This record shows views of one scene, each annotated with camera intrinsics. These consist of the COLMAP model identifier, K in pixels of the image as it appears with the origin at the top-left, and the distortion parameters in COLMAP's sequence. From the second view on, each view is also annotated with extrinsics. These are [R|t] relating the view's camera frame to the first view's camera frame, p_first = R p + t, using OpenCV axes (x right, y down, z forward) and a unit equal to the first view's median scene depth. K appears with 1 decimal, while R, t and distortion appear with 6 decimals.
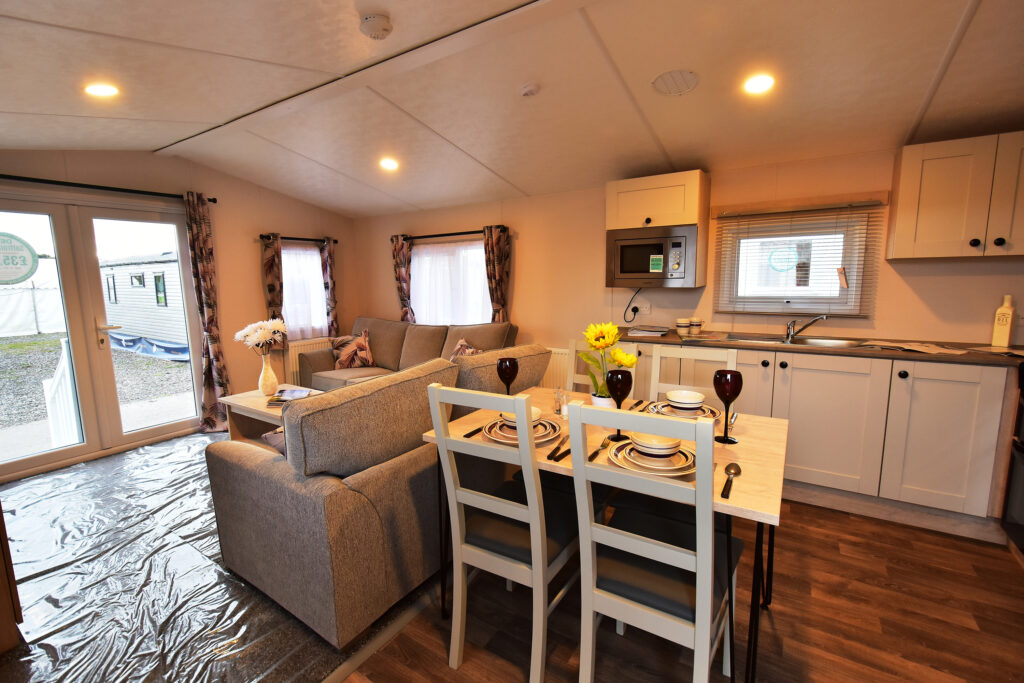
lens RADIAL K [[447.5, 0, 509.9], [0, 447.5, 340.9], [0, 0, 1]] dist [0.001709, -0.005405]
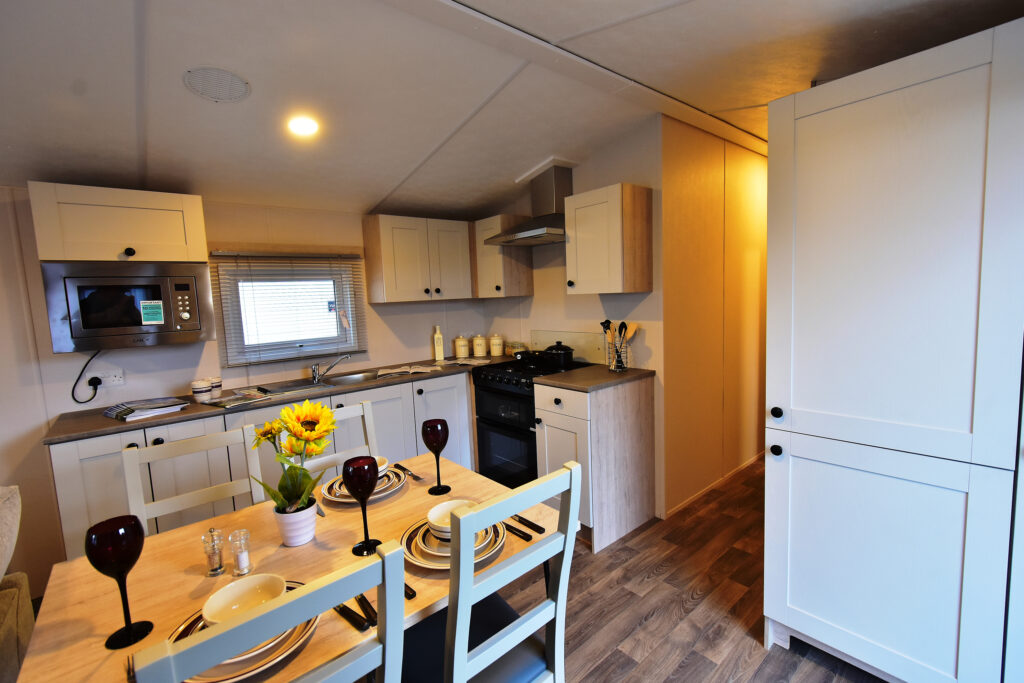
lens RADIAL K [[447.5, 0, 509.9], [0, 447.5, 340.9], [0, 0, 1]] dist [0.001709, -0.005405]
pose [[0.287543, -0.094619, 0.953083, -0.257775], [0.174501, 0.983628, 0.045005, -0.080797], [-0.941737, 0.153373, 0.299346, 0.342158]]
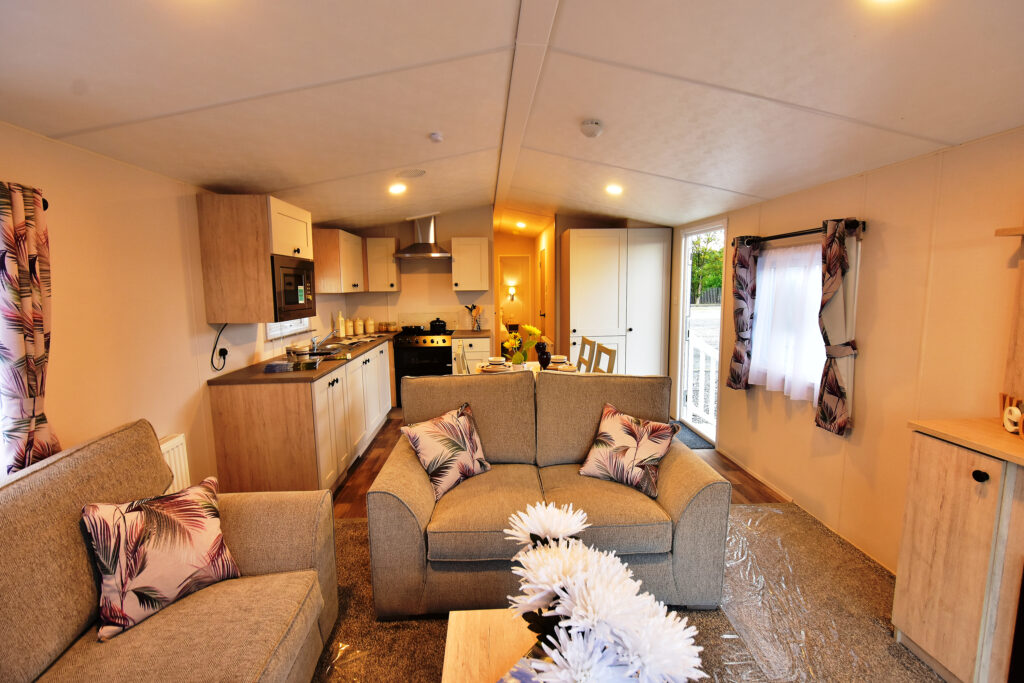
lens RADIAL K [[447.5, 0, 509.9], [0, 447.5, 340.9], [0, 0, 1]] dist [0.001709, -0.005405]
pose [[-0.590492, -0.076084, 0.803449, -1.006145], [0.135751, 0.971997, 0.191815, -0.267538], [-0.795545, 0.222334, -0.563628, 1.623790]]
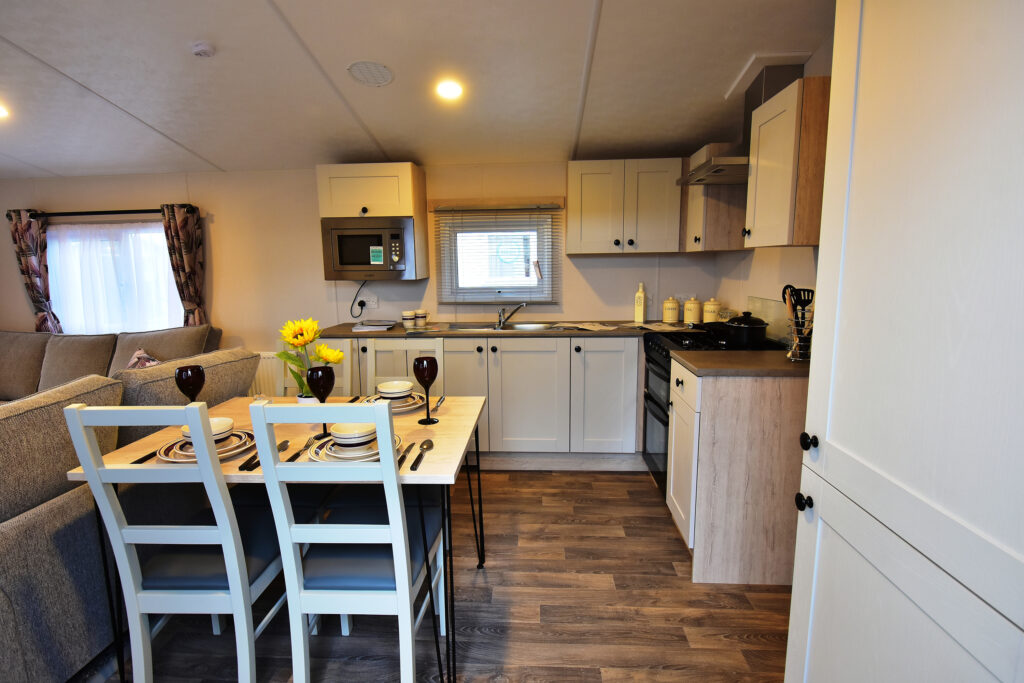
lens RADIAL K [[499.5, 0, 512.0], [0, 499.5, 341.5], [0, 0, 1]] dist [-0.000809, -0.009427]
pose [[0.869099, -0.071589, 0.489430, 0.054940], [0.068762, 0.997350, 0.023778, 0.009425], [-0.489836, 0.012989, 0.871718, -0.103521]]
